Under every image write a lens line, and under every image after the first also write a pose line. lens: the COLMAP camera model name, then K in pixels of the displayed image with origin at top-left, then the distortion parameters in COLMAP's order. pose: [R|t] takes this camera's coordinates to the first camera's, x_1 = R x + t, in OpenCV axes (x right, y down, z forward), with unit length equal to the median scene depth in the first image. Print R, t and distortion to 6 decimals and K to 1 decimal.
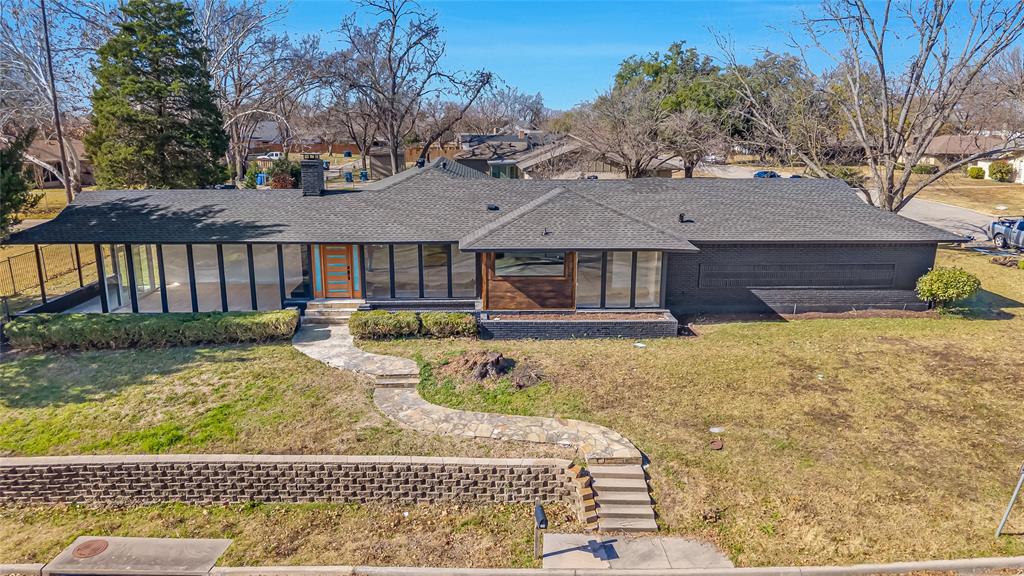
lens RADIAL K [[697.8, 0, 512.3], [0, 697.8, 286.5], [0, 0, 1]] dist [0.005959, -0.000190]
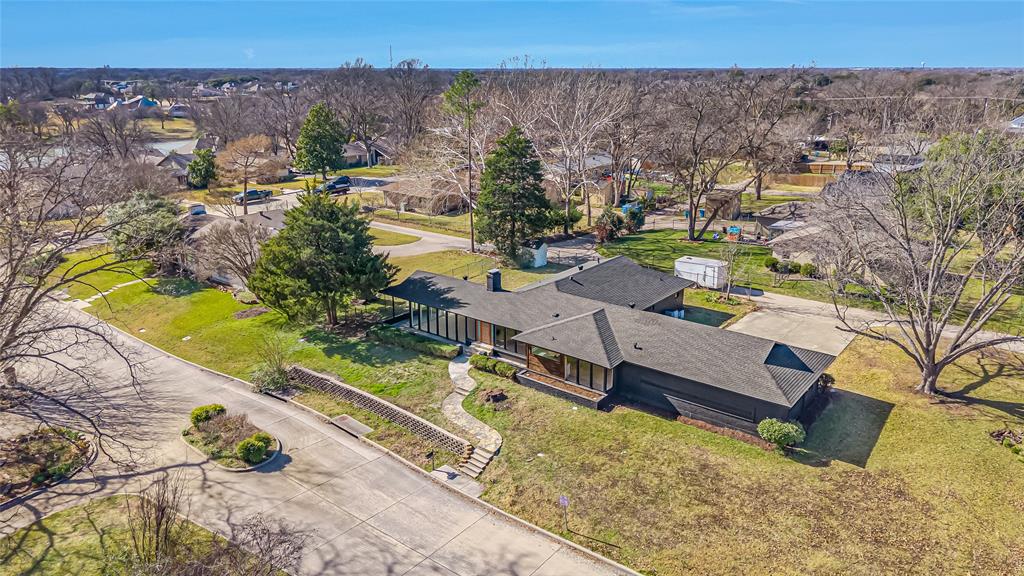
lens RADIAL K [[697.8, 0, 511.0], [0, 697.8, 288.0], [0, 0, 1]] dist [0.005959, -0.000190]
pose [[0.751333, 0.189396, -0.632161, 1.378200], [-0.145841, 0.981900, 0.120844, -0.515892], [0.643606, 0.001401, 0.765356, -0.685402]]
